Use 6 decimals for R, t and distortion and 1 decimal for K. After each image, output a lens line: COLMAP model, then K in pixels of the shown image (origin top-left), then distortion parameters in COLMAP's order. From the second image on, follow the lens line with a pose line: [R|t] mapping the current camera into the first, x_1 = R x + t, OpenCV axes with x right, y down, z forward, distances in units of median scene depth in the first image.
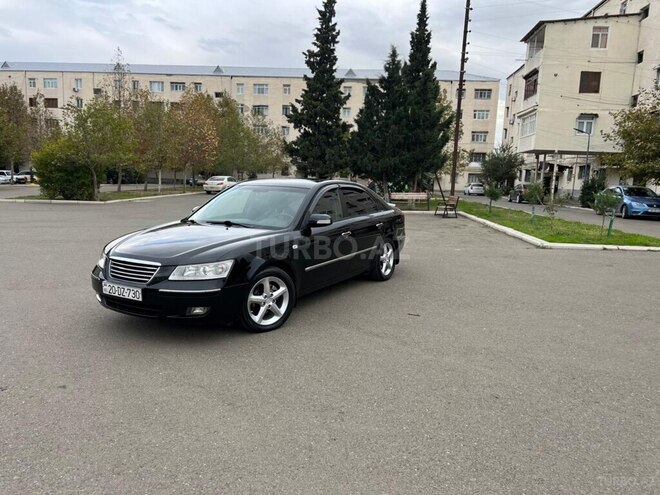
lens RADIAL K [[495.1, 0, 330.1], [0, 495.1, 251.0], [0, 0, 1]] dist [0.053192, -0.058127]
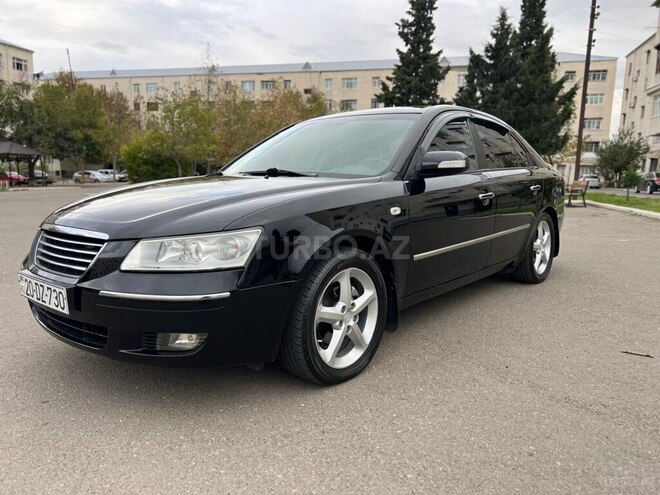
lens RADIAL K [[495.1, 0, 329.0], [0, 495.1, 247.0], [0, 0, 1]] dist [0.053192, -0.058127]
pose [[0.984300, 0.009981, -0.176223, -0.011445], [-0.011175, 0.999921, -0.005784, 0.007424], [0.176151, 0.007663, 0.984333, 0.115362]]
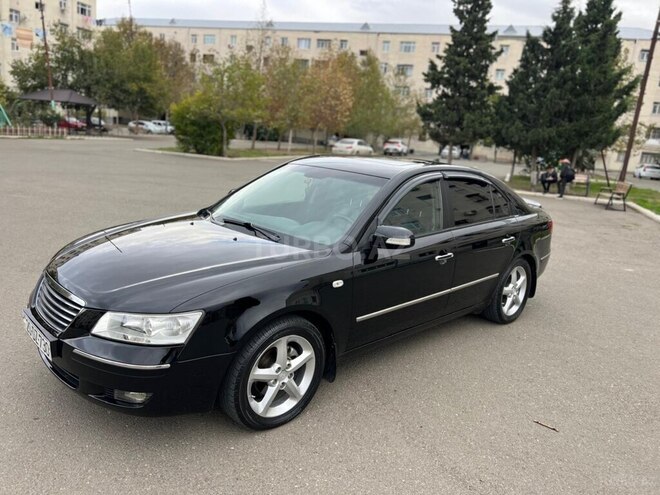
lens RADIAL K [[495.1, 0, 328.7], [0, 495.1, 249.4], [0, 0, 1]] dist [0.053192, -0.058127]
pose [[0.959602, 0.117160, -0.255808, 0.014109], [-0.099673, 0.991772, 0.080329, -0.021706], [0.263114, -0.051587, 0.963384, 0.103424]]
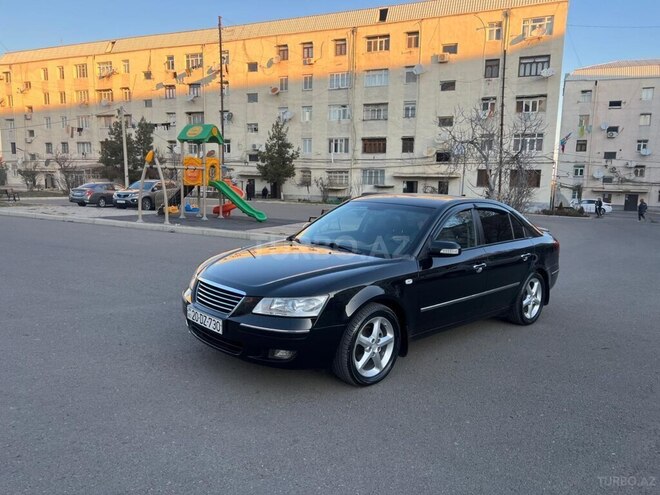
lens RADIAL K [[495.1, 0, 325.5], [0, 495.1, 244.9], [0, 0, 1]] dist [0.053192, -0.058127]
pose [[0.959306, 0.068831, -0.273851, 0.003295], [-0.075372, 0.997065, -0.013424, -0.010862], [0.272123, 0.033518, 0.961679, 0.043810]]
